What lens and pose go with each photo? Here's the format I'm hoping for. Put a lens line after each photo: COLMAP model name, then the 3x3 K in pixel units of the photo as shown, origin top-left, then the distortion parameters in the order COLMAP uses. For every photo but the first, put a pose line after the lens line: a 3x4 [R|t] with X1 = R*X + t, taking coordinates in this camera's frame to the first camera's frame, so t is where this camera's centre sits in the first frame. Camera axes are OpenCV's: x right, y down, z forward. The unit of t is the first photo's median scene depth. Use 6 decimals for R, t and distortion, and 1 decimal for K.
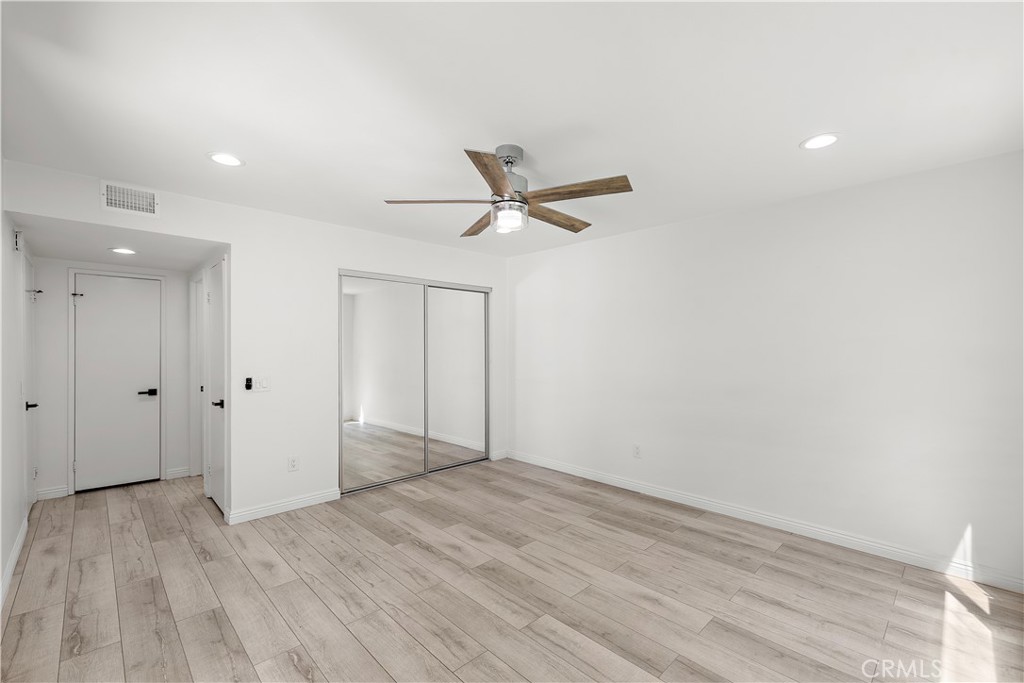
lens RADIAL K [[432.1, 0, 505.4], [0, 432.1, 348.1], [0, 0, 1]] dist [-0.003304, 0.000993]
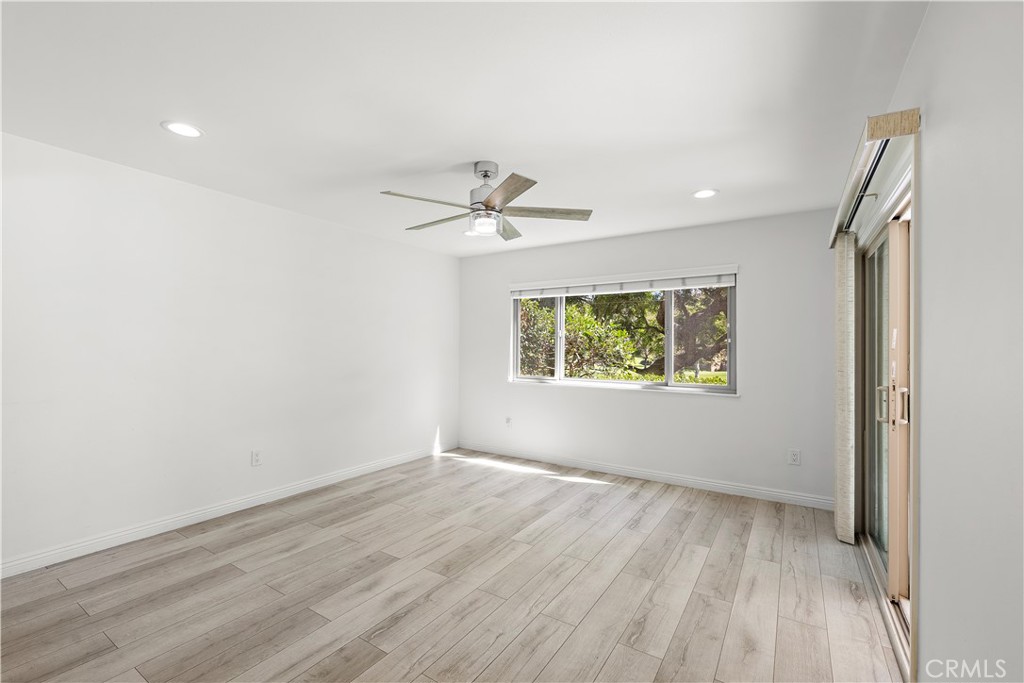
lens RADIAL K [[432.1, 0, 521.9], [0, 432.1, 347.2], [0, 0, 1]] dist [-0.003304, 0.000993]
pose [[-0.236636, -0.005879, 0.971581, -0.839830], [-0.009409, 0.999949, 0.003759, 0.011956], [-0.971553, -0.008252, -0.236679, 0.890849]]
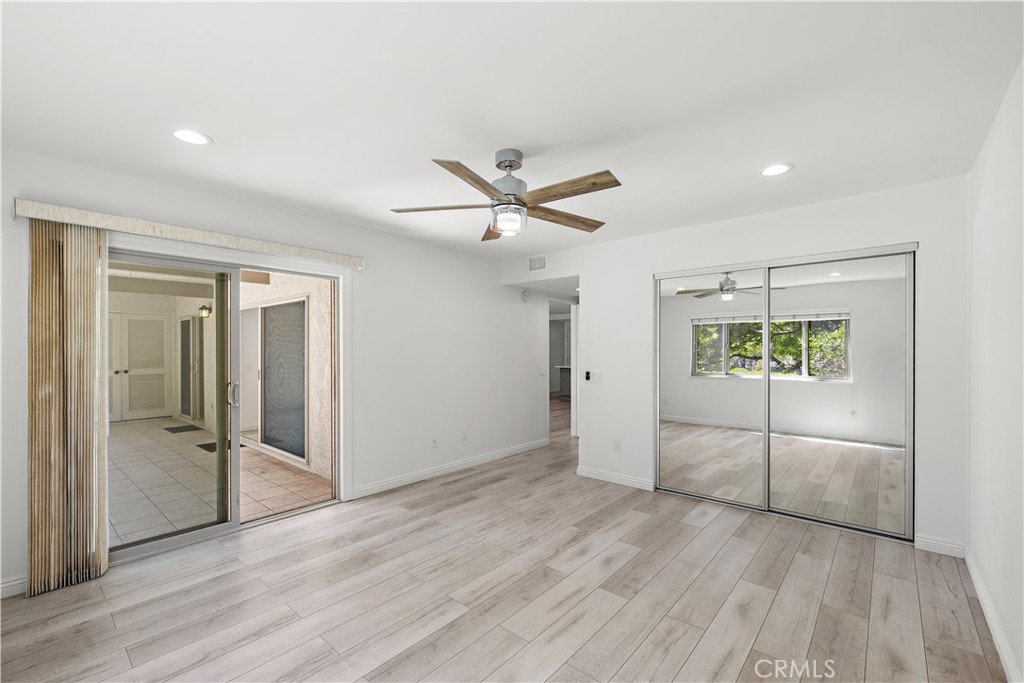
lens RADIAL K [[432.1, 0, 529.3], [0, 432.1, 347.8], [0, 0, 1]] dist [-0.003304, 0.000993]
pose [[0.111315, -0.007264, -0.993759, 0.780278], [0.001022, 0.999974, -0.007195, 0.004290], [0.993785, -0.000215, 0.111320, 0.710425]]
